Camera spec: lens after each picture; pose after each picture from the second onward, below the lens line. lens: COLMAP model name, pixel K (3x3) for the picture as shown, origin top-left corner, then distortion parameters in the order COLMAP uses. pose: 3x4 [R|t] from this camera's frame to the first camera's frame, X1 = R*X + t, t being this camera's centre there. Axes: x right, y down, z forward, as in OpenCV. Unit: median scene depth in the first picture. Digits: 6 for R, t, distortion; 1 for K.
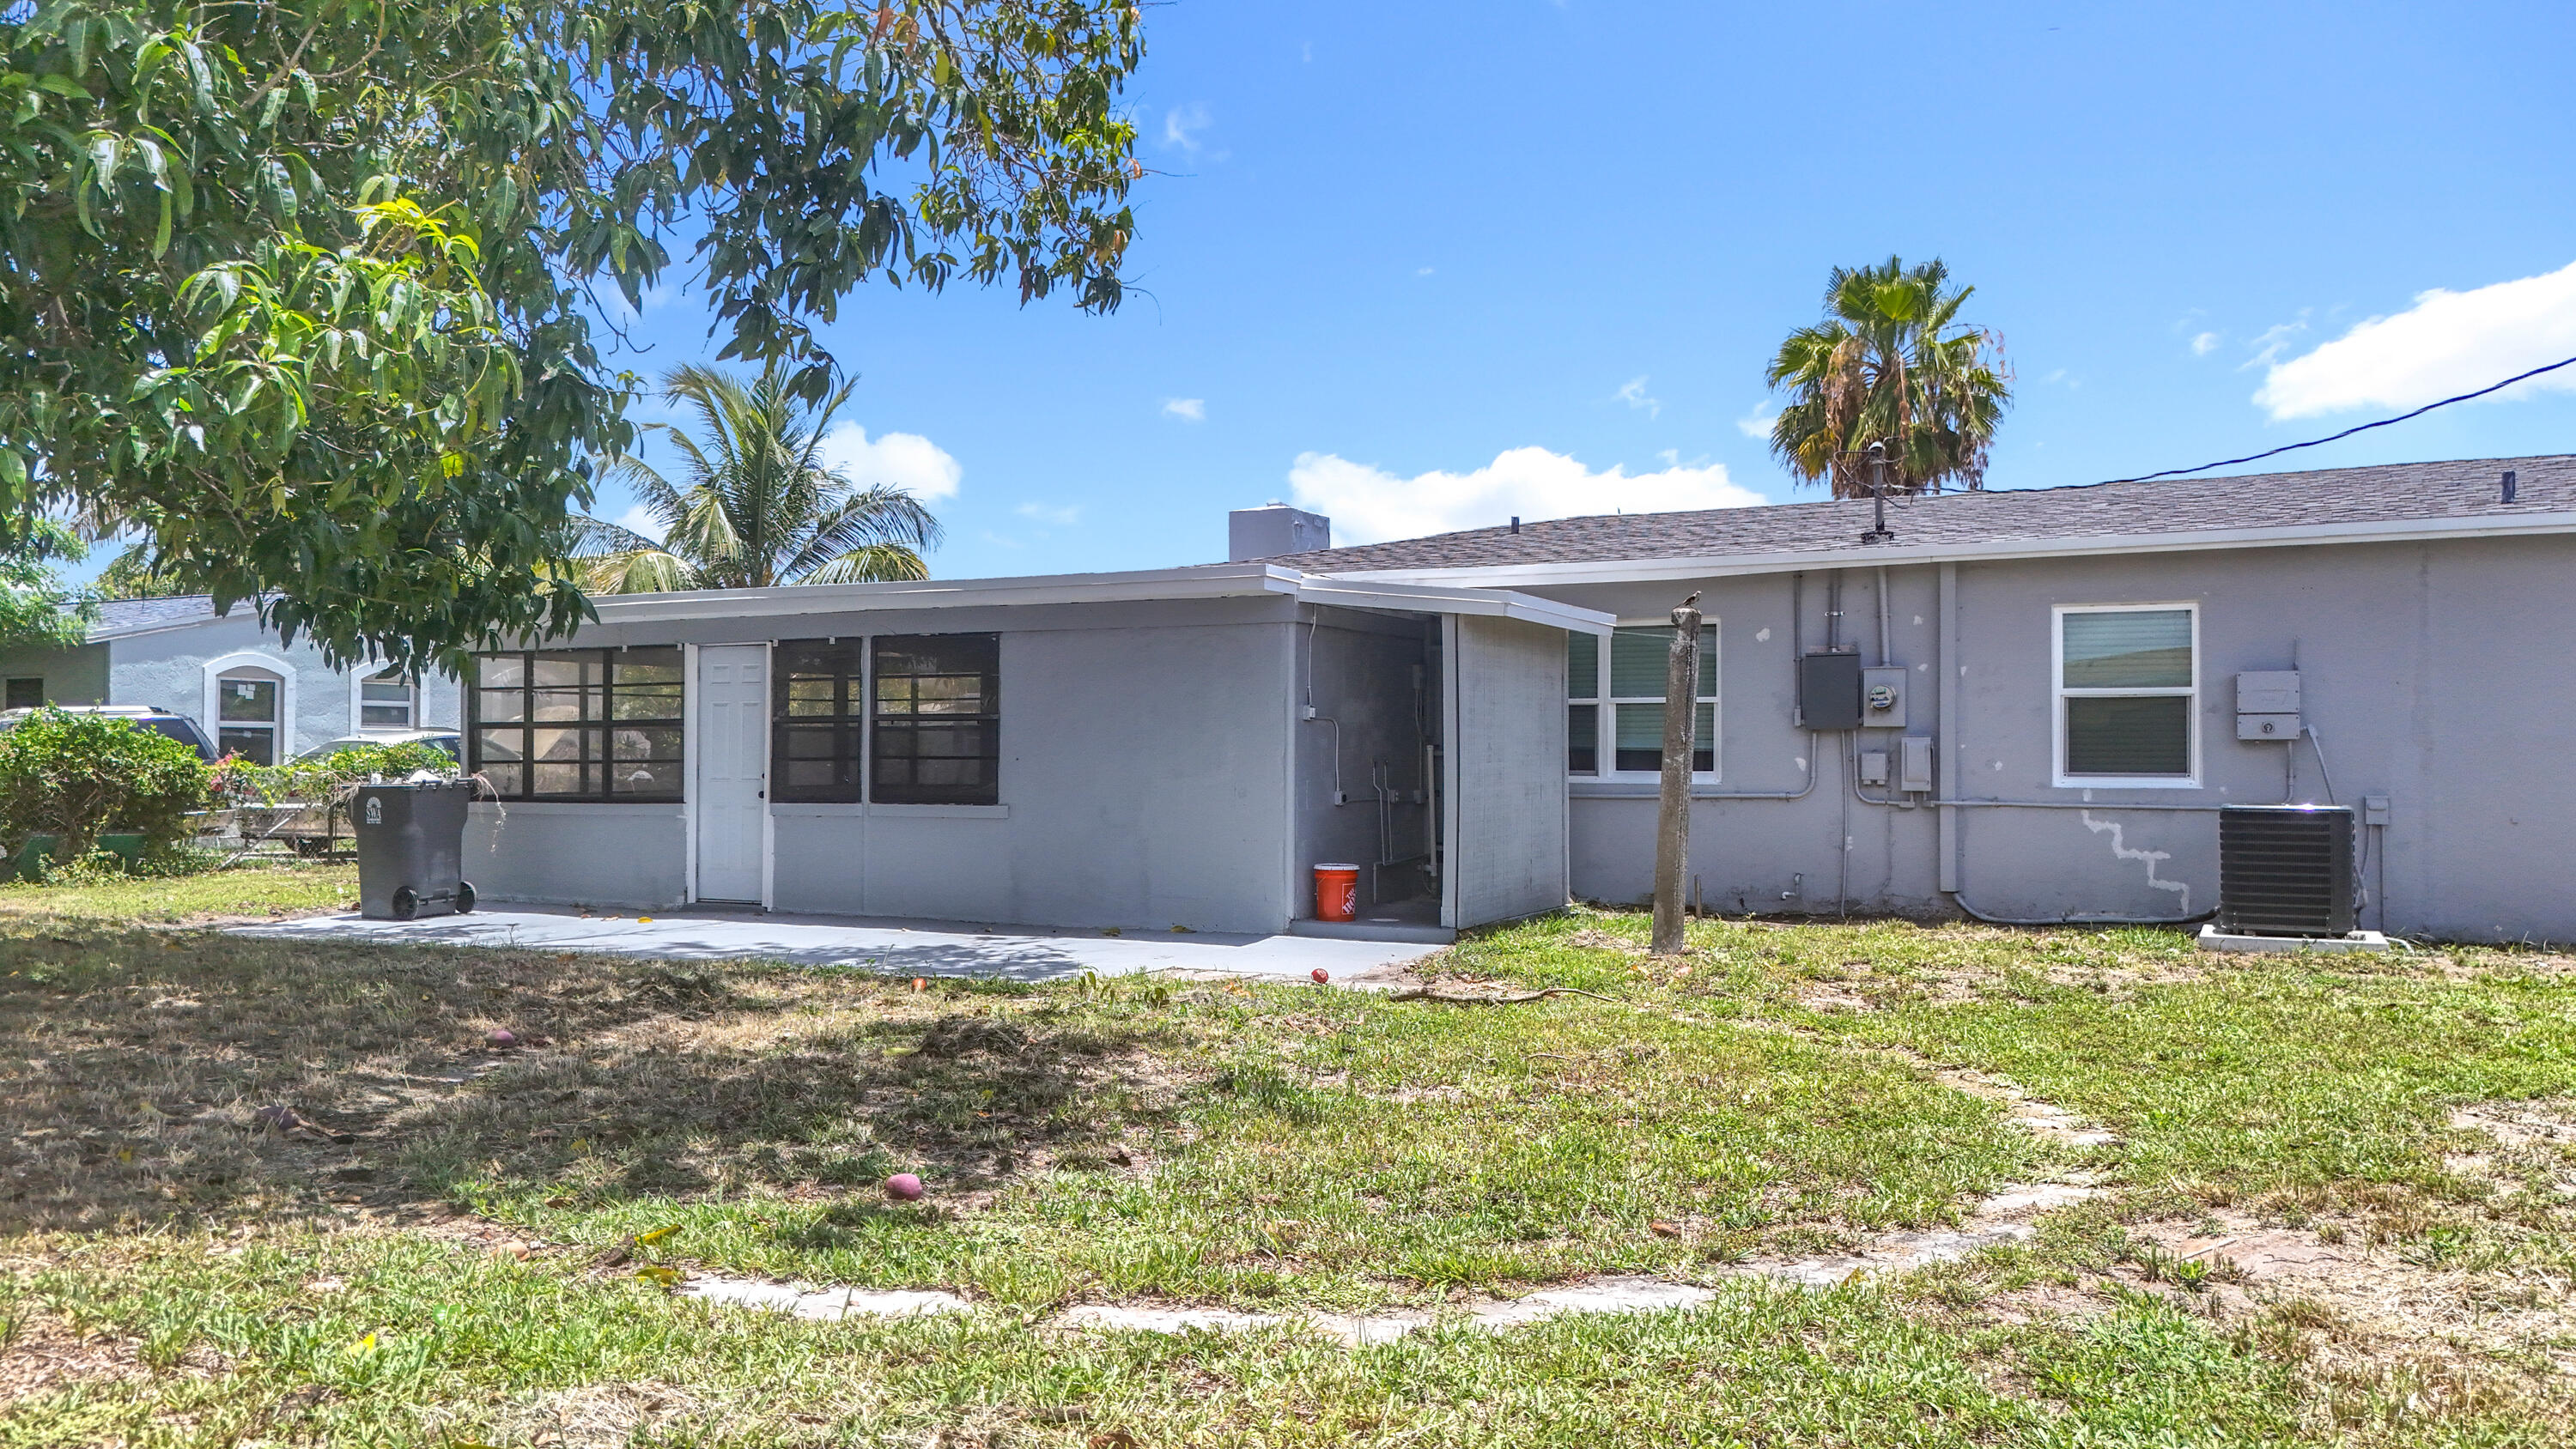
lens RADIAL K [[1812.8, 0, 1314.2], [0, 1812.8, 731.2], [0, 0, 1]] dist [0.102922, -0.130189]
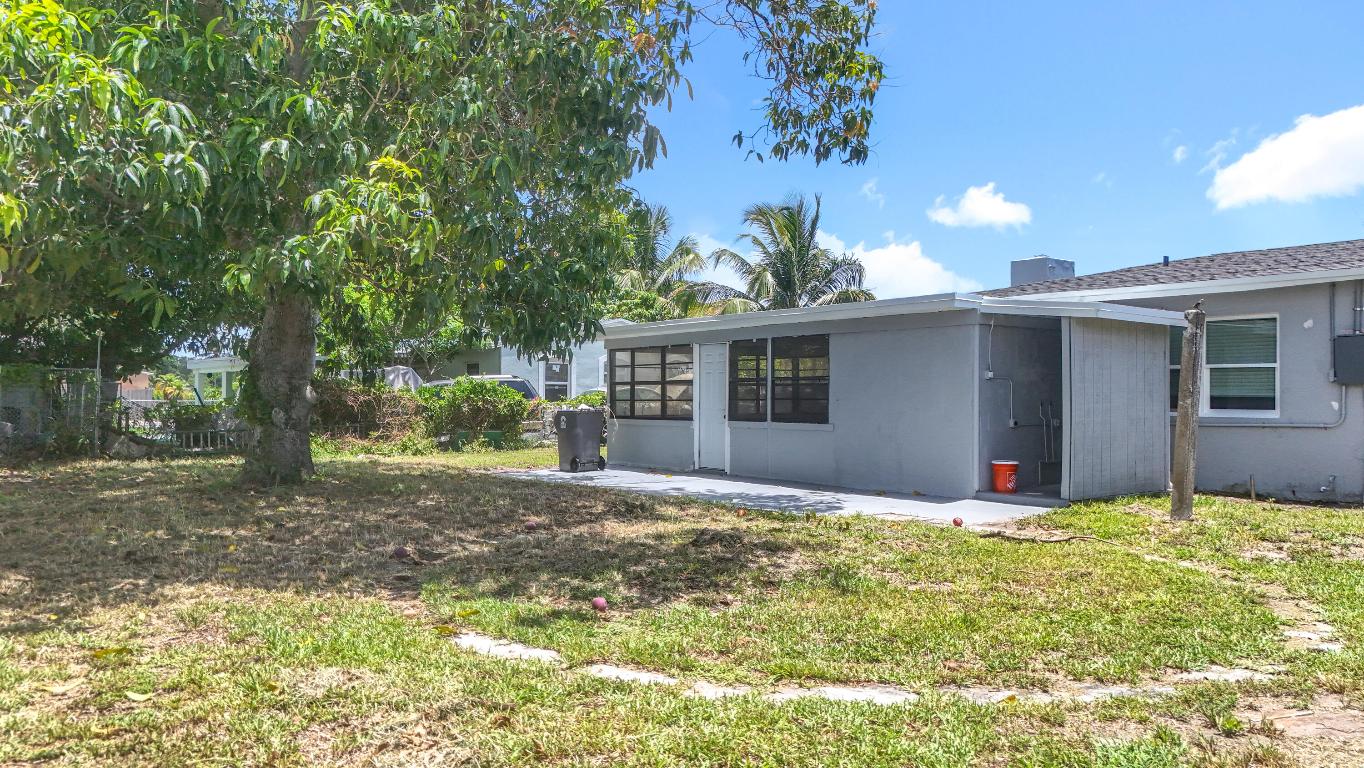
lens RADIAL K [[960.0, 0, 695.9], [0, 960.0, 387.5], [0, 0, 1]] dist [0.102922, -0.130189]
pose [[0.916698, -0.000645, -0.399581, 0.104764], [0.001459, 0.999997, 0.001732, 0.000091], [0.399579, -0.002171, 0.916696, 0.011504]]
